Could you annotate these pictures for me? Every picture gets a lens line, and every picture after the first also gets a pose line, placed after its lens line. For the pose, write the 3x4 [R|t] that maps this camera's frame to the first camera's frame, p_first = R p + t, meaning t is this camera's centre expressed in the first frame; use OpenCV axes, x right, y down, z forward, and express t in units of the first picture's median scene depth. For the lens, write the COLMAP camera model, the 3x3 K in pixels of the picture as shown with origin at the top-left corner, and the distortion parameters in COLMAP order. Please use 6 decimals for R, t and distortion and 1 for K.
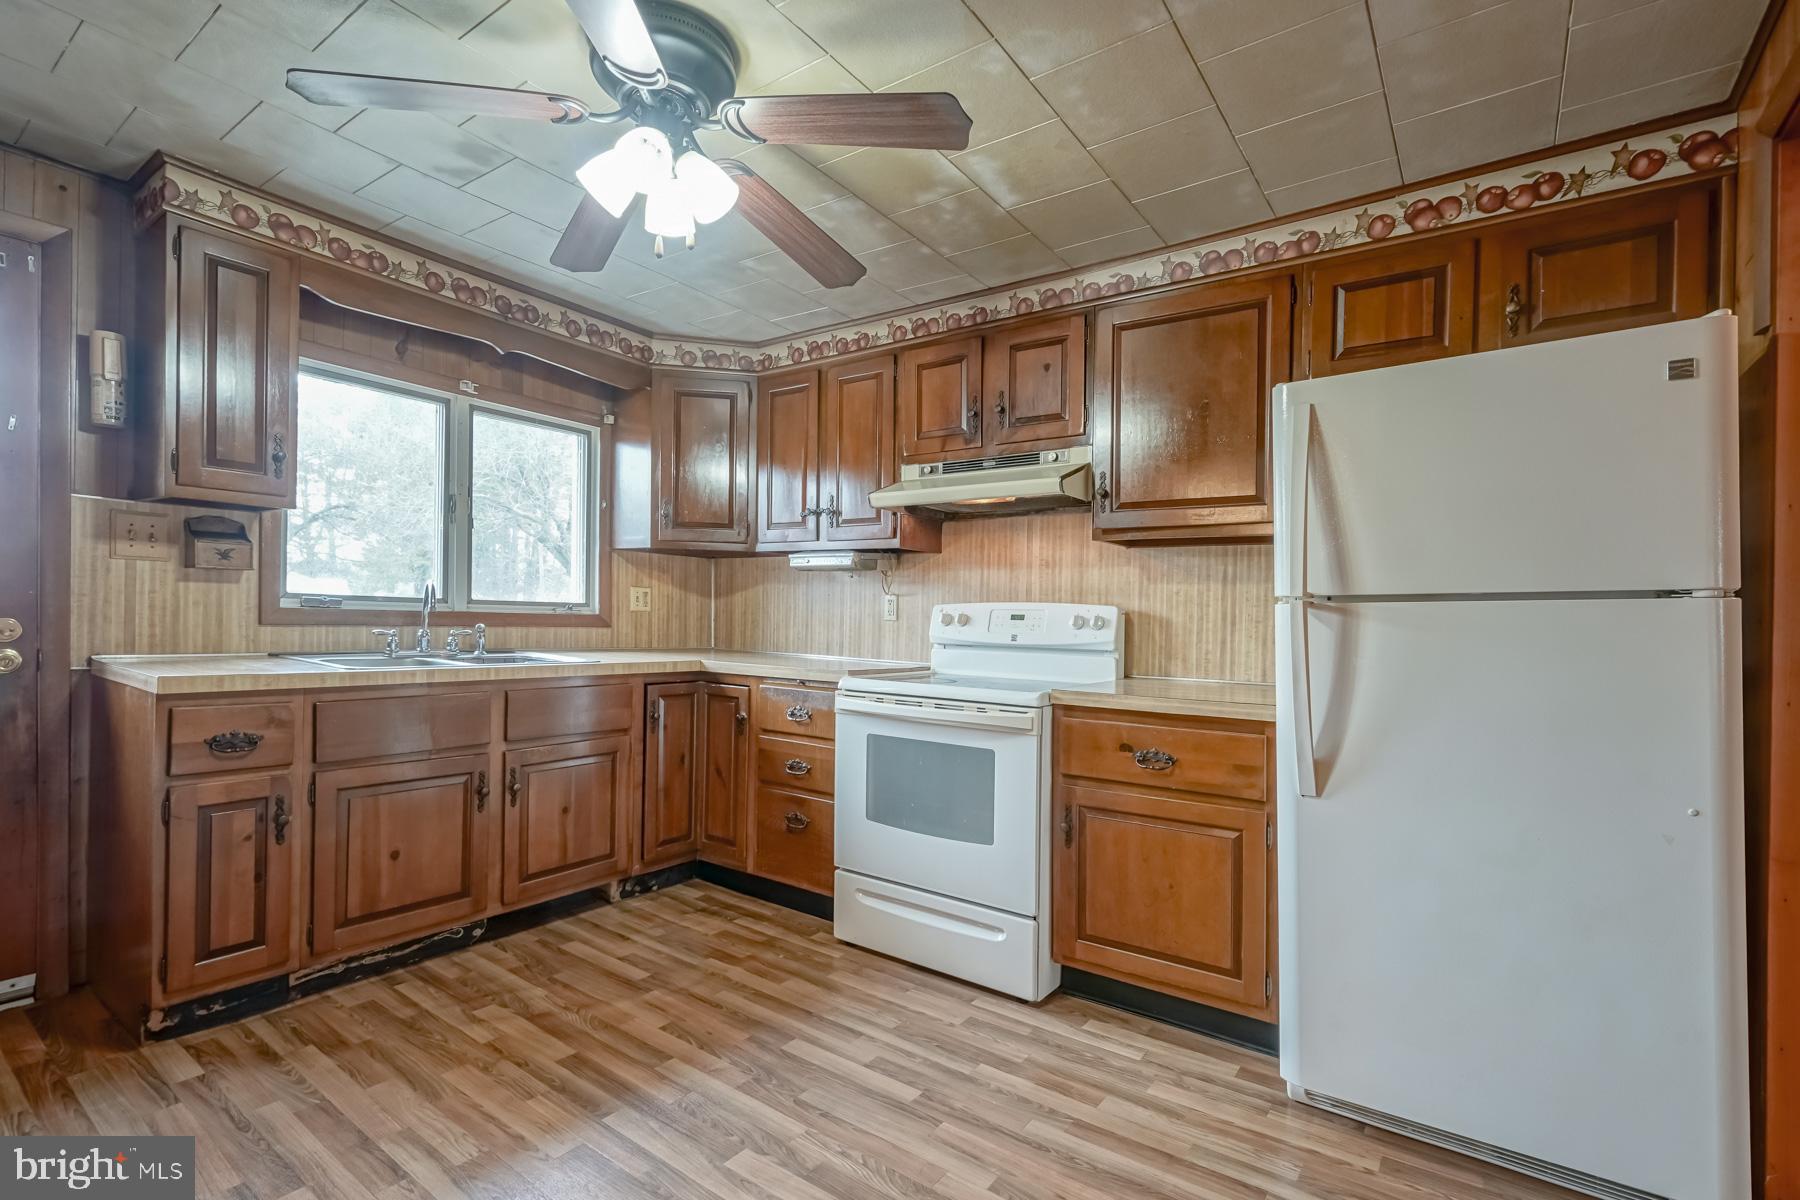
lens RADIAL K [[833.8, 0, 886.0], [0, 833.8, 615.7], [0, 0, 1]] dist [-0.003461, 0.002435]
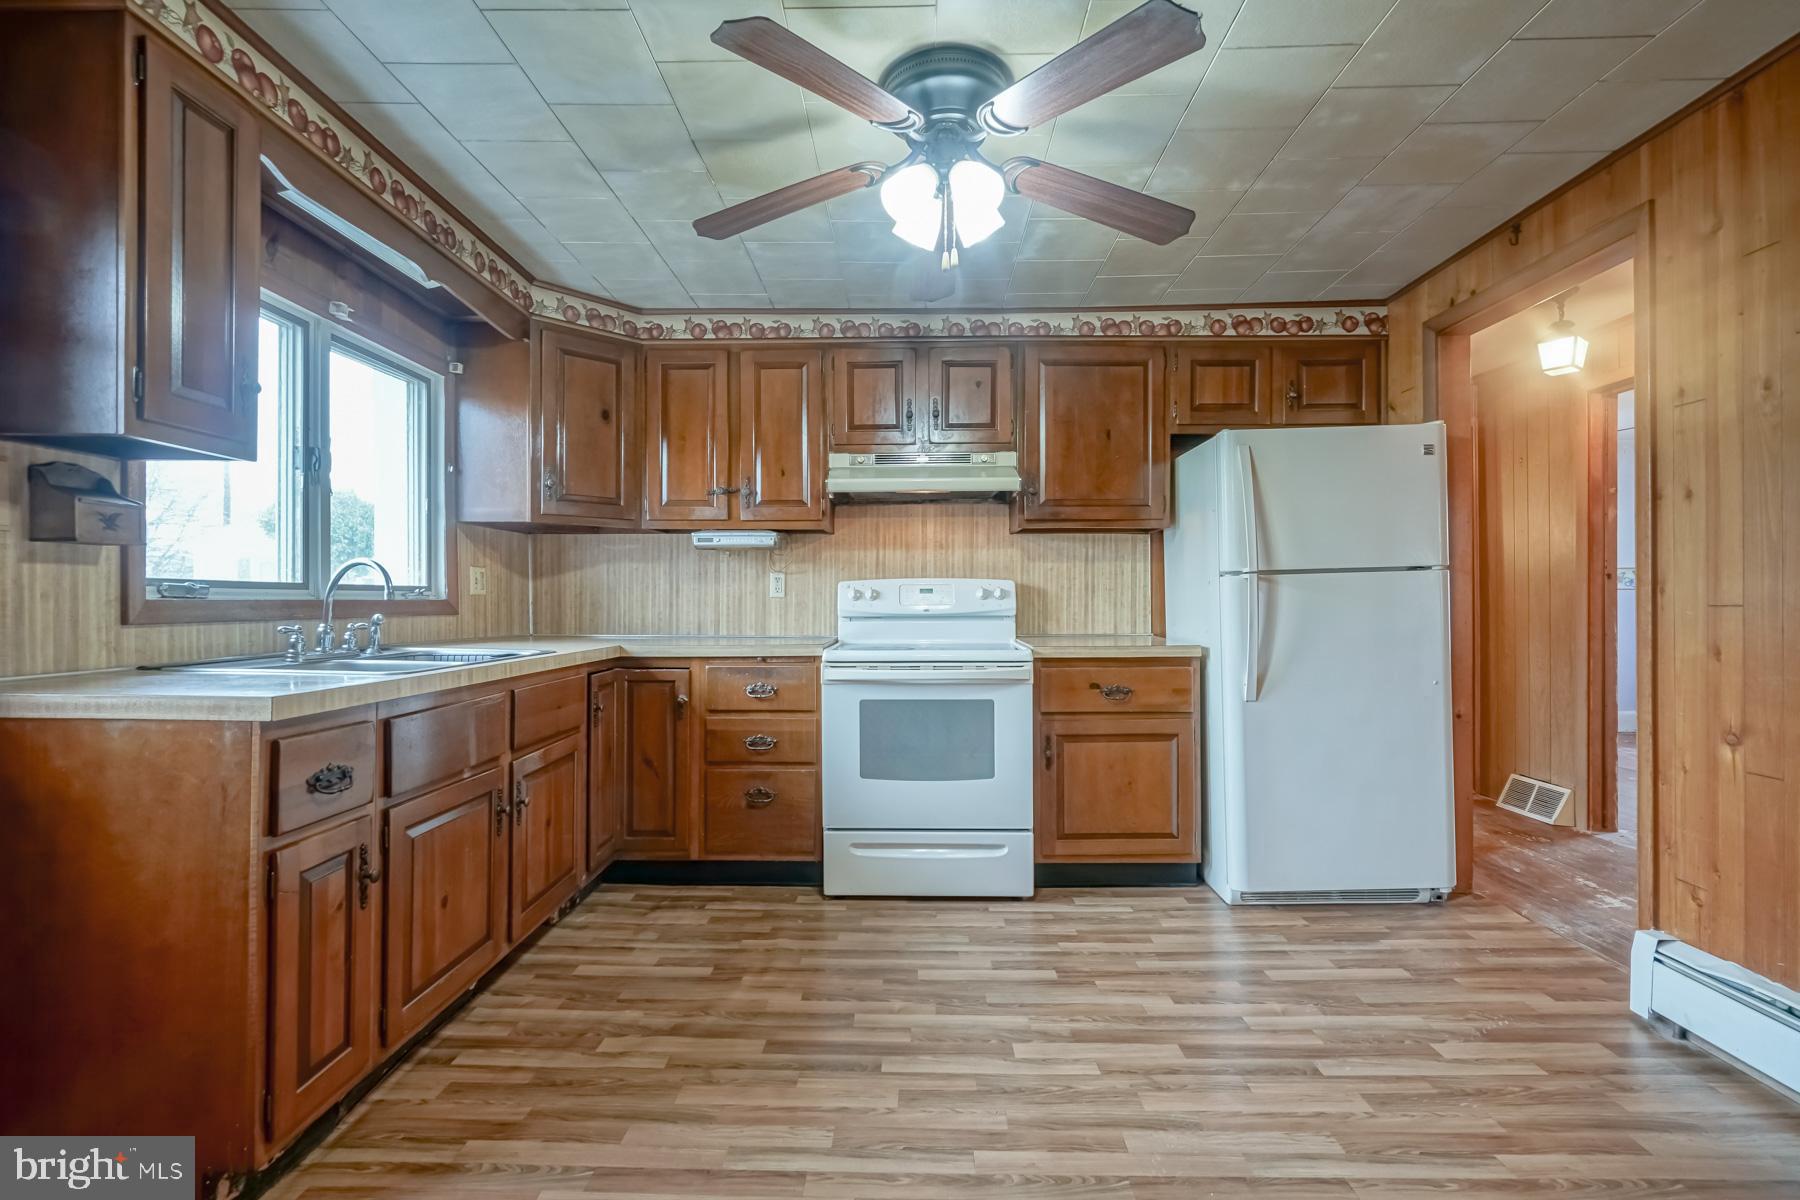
lens RADIAL K [[833.8, 0, 882.5], [0, 833.8, 592.8], [0, 0, 1]] dist [-0.003461, 0.002435]
pose [[0.819696, -0.023019, 0.572336, -0.651442], [0.022491, 0.999715, 0.007996, -0.007379], [-0.572357, 0.006318, 0.819981, 0.089701]]
